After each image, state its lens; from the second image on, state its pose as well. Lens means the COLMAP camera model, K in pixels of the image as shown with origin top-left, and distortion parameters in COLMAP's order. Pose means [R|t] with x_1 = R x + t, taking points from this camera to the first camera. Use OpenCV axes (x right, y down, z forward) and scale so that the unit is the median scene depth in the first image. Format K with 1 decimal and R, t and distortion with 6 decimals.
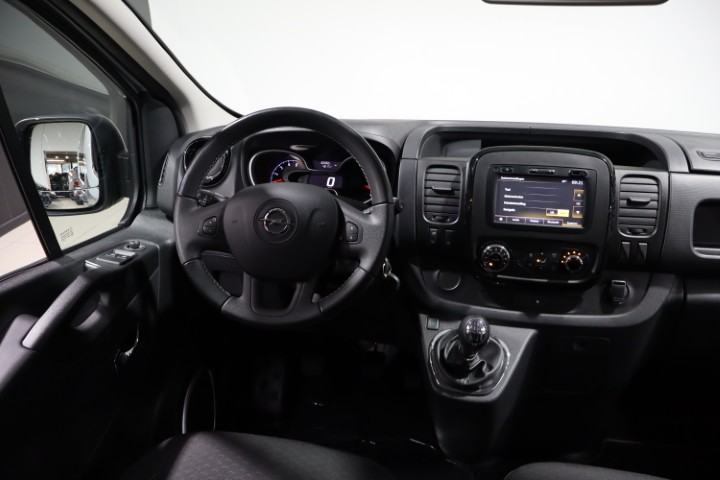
lens RADIAL K [[579.8, 0, 359.6], [0, 579.8, 241.3], [0, 0, 1]] dist [-0.003162, -0.003930]
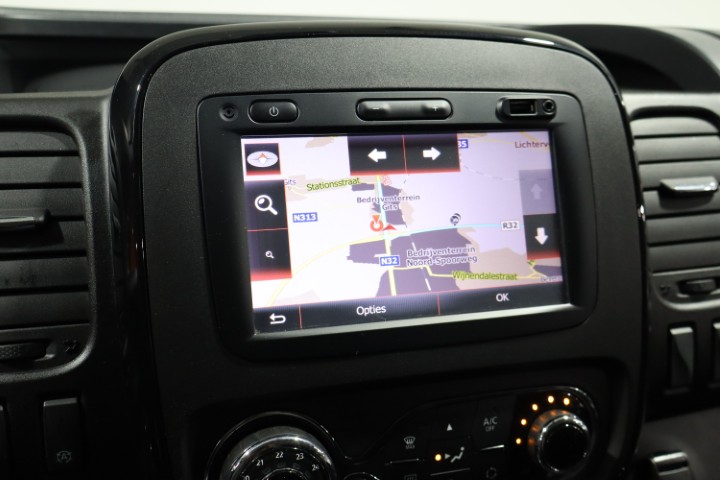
lens RADIAL K [[797.7, 0, 361.2], [0, 797.7, 238.2], [0, 0, 1]] dist [-0.003750, 0.000000]
pose [[0.884440, -0.120072, 0.450942, 0.130861], [0.145755, 0.989064, -0.022516, -0.058890], [-0.443308, 0.085641, 0.892269, 0.690553]]
